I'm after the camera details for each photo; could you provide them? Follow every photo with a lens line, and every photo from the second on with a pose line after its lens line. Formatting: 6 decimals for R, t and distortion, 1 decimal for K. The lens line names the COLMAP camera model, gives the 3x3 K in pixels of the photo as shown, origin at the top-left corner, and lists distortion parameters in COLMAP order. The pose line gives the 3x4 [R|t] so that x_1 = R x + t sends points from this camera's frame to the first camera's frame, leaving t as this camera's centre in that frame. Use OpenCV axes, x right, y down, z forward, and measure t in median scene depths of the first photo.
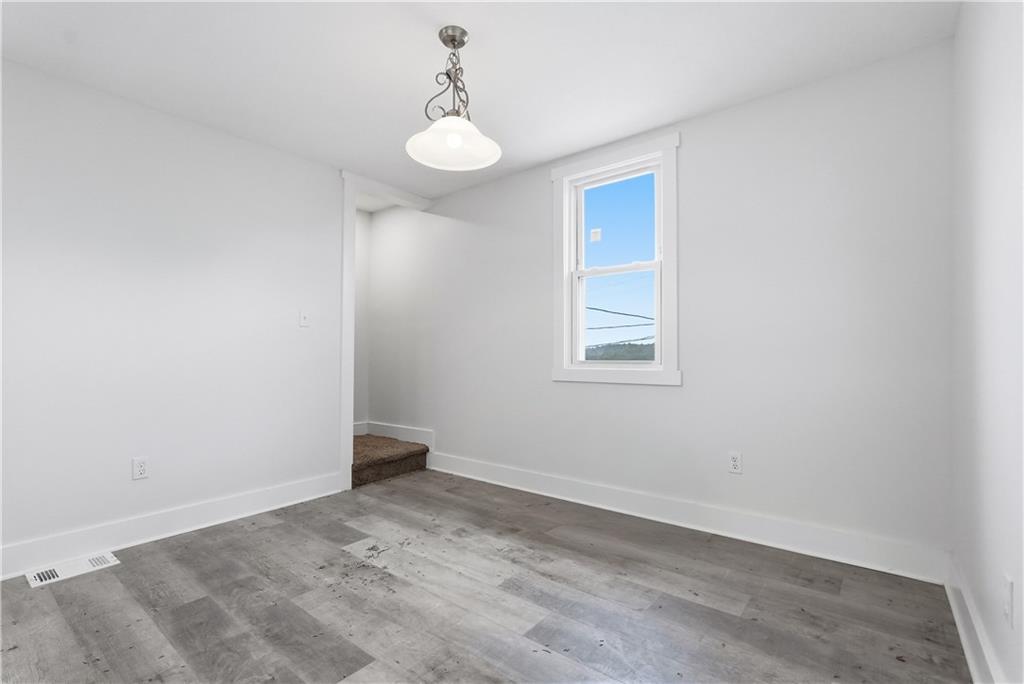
lens RADIAL K [[466.7, 0, 508.0], [0, 466.7, 347.9], [0, 0, 1]] dist [0.003348, 0.001627]
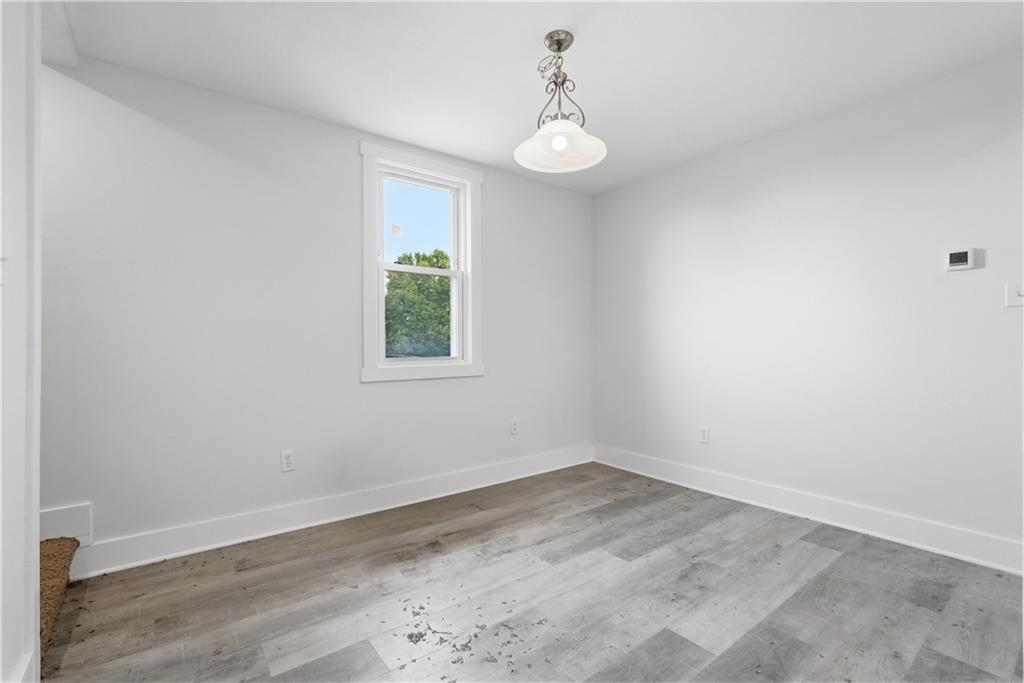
lens RADIAL K [[466.7, 0, 508.7], [0, 466.7, 344.2], [0, 0, 1]] dist [0.003348, 0.001627]
pose [[0.214160, 0.011763, 0.976728, -1.006646], [-0.013730, 0.999865, -0.009031, 0.005561], [-0.976702, -0.011477, 0.214293, 0.784055]]
